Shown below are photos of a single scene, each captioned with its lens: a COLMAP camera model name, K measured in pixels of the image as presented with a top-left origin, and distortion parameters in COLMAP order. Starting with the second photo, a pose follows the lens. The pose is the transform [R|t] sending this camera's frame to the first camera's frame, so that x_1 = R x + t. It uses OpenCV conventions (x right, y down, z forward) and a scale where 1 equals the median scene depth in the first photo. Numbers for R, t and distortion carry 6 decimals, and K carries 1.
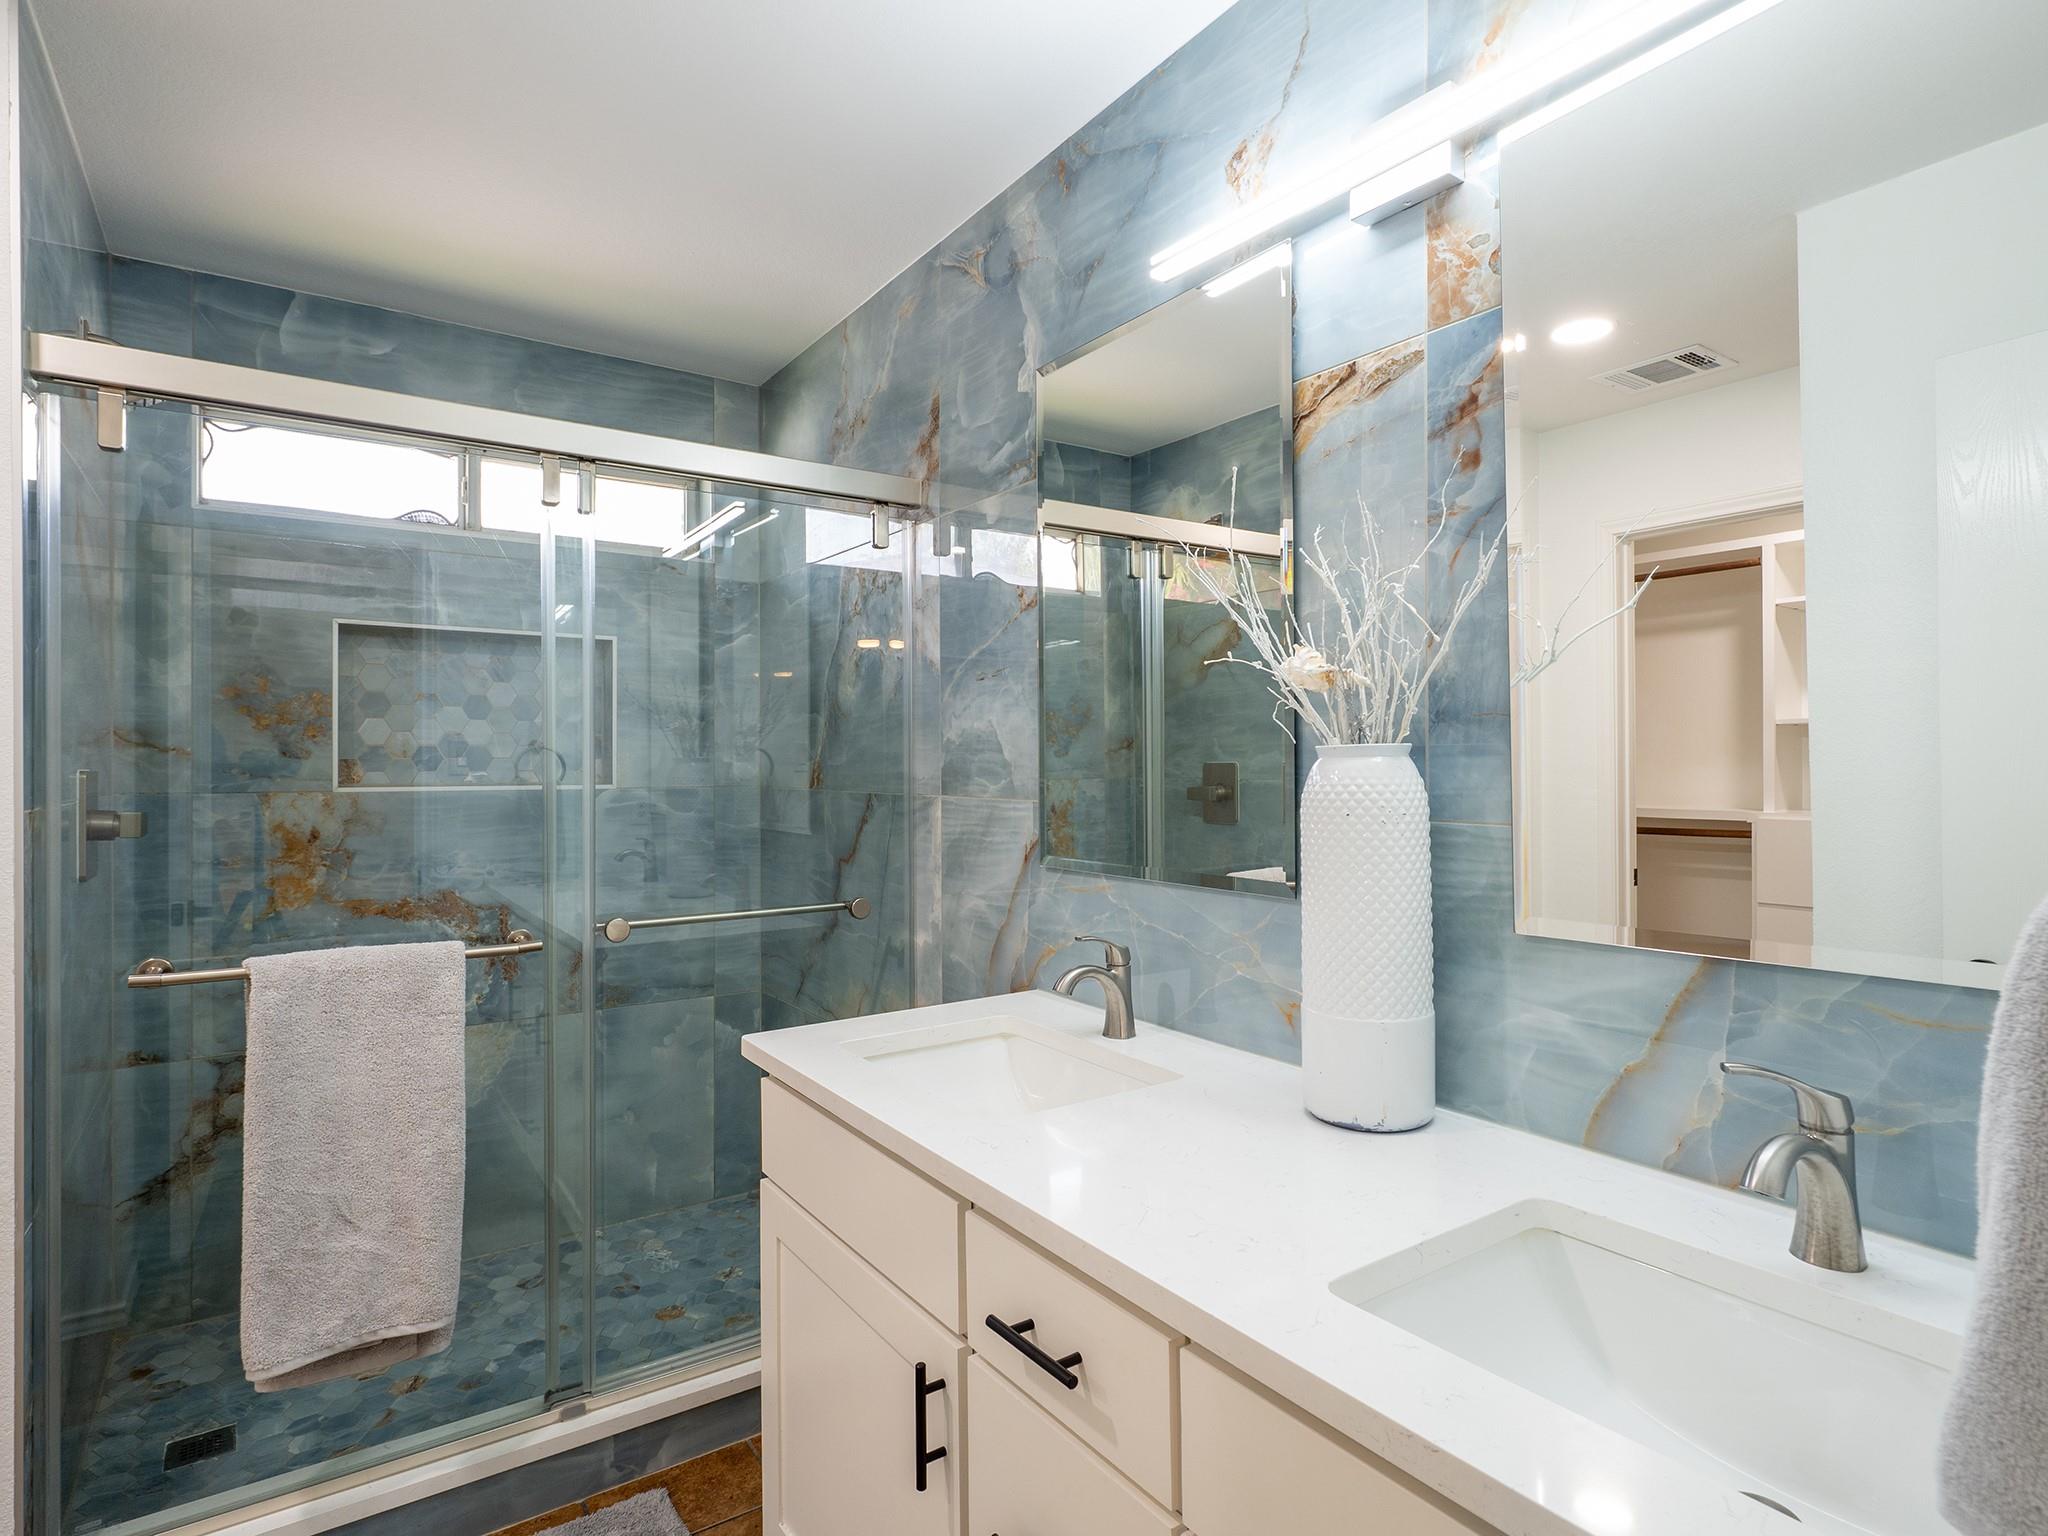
lens RADIAL K [[1085.4, 0, 1026.9], [0, 1085.4, 766.7], [0, 0, 1]] dist [-0.001666, 0.001105]
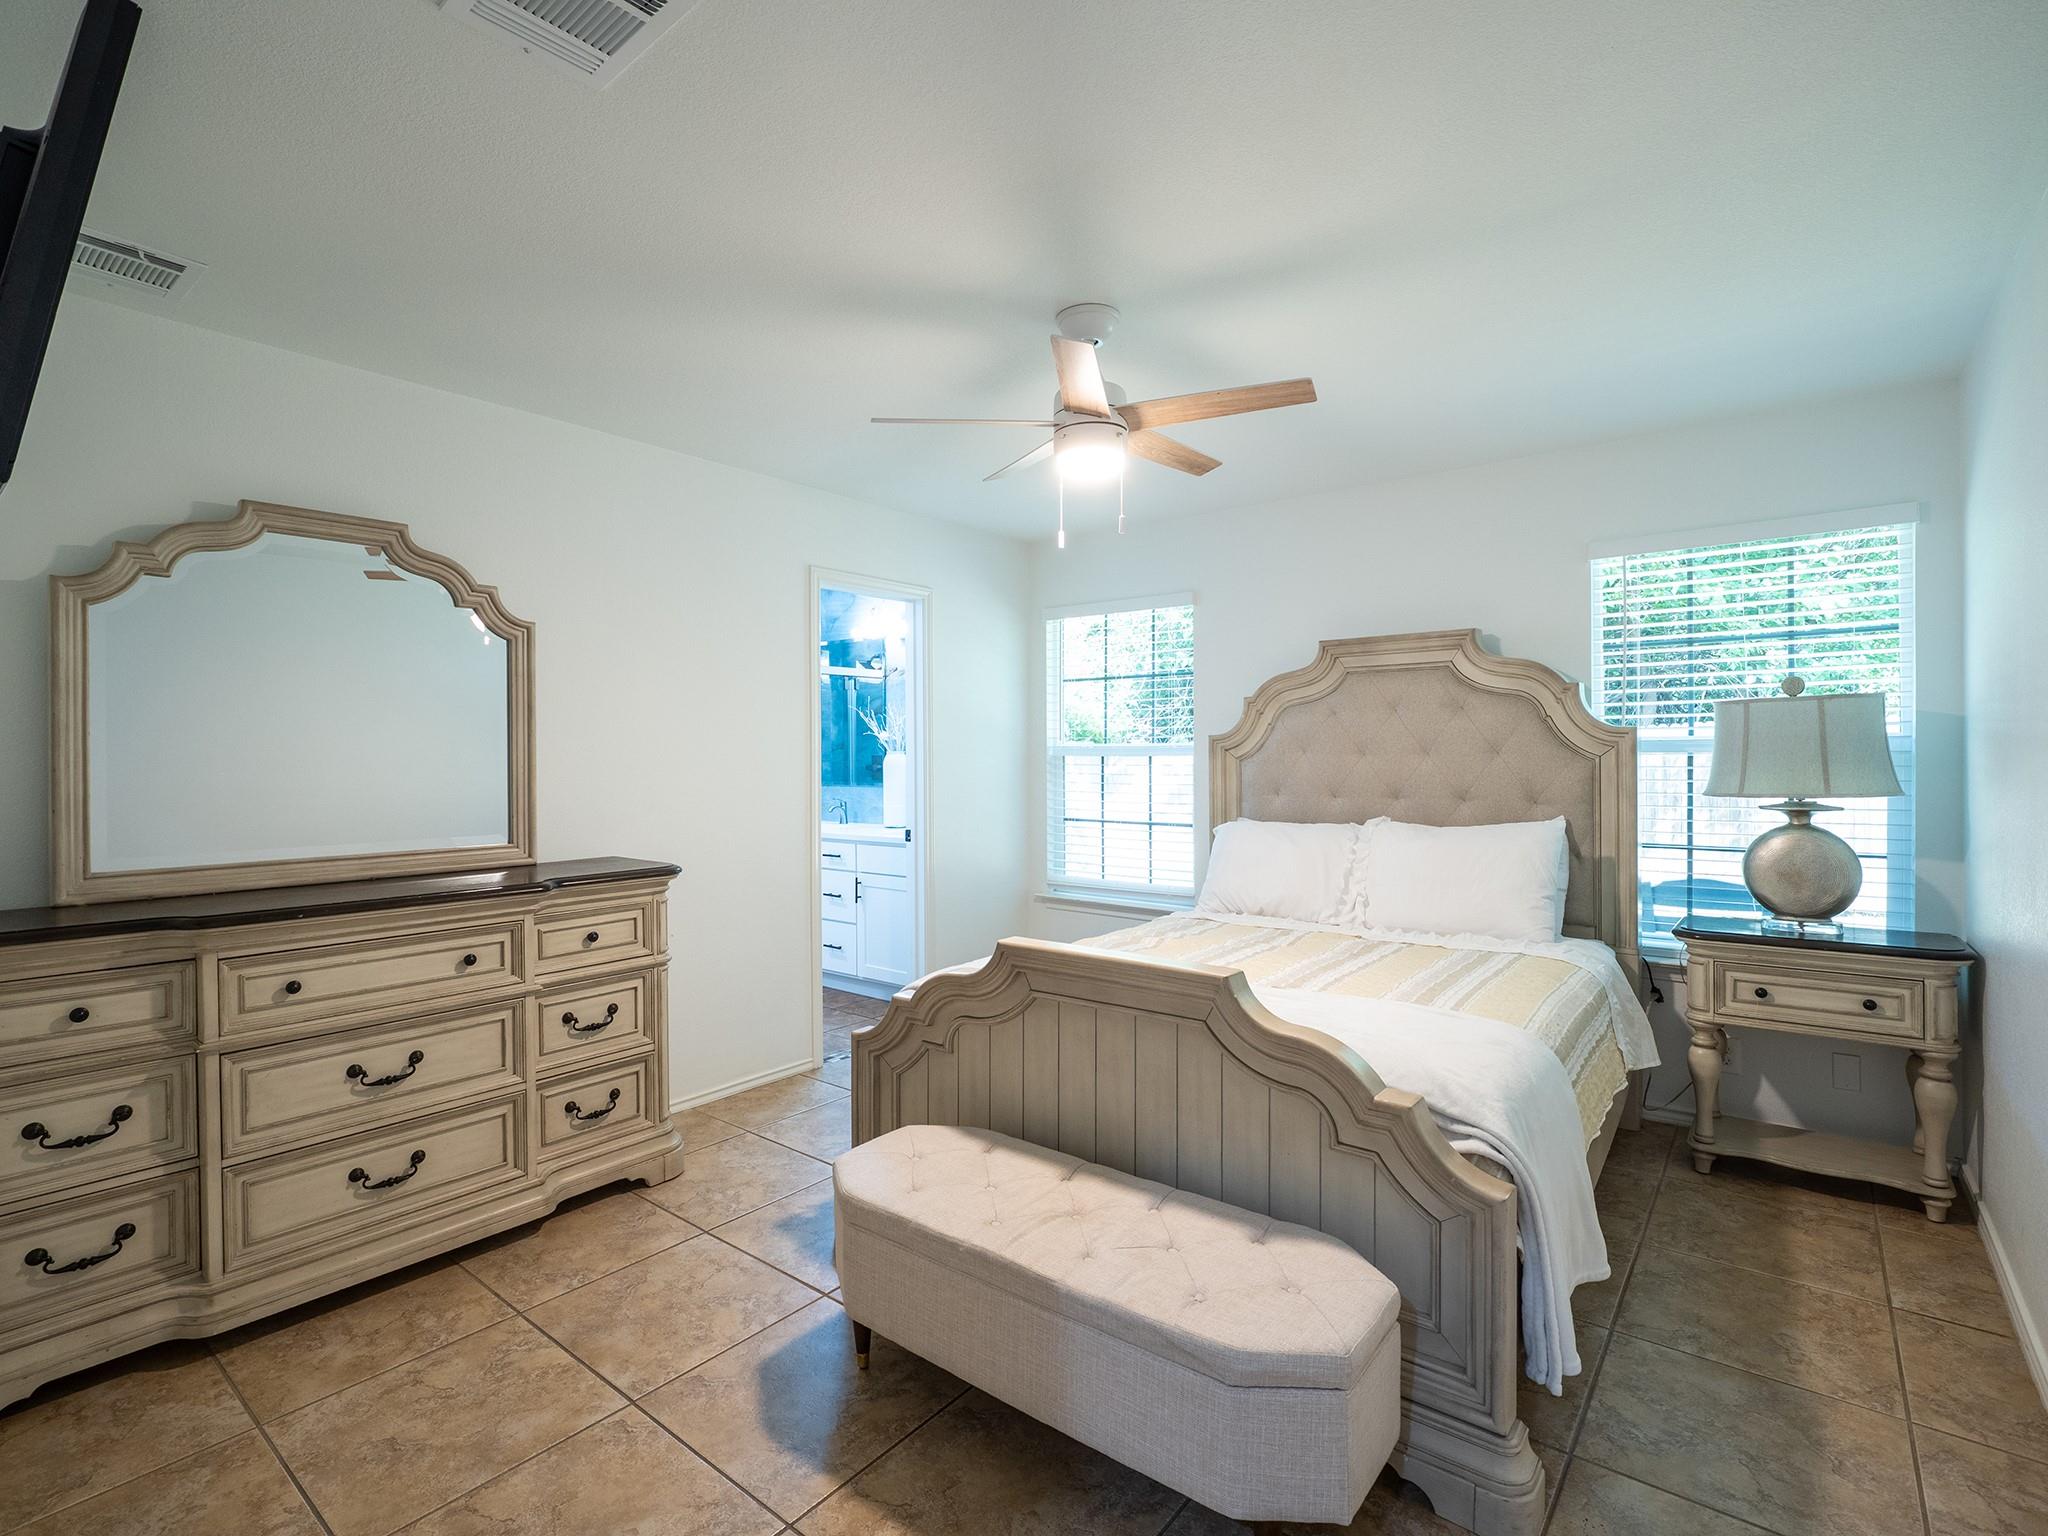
lens RADIAL K [[974.4, 0, 1022.5], [0, 974.4, 765.5], [0, 0, 1]] dist [-0.009156, -0.001665]
pose [[0.958044, -0.001773, 0.286616, -0.297349], [-0.000560, 0.999967, 0.008058, 0.005898], [-0.286621, -0.007880, 0.958012, -2.484693]]
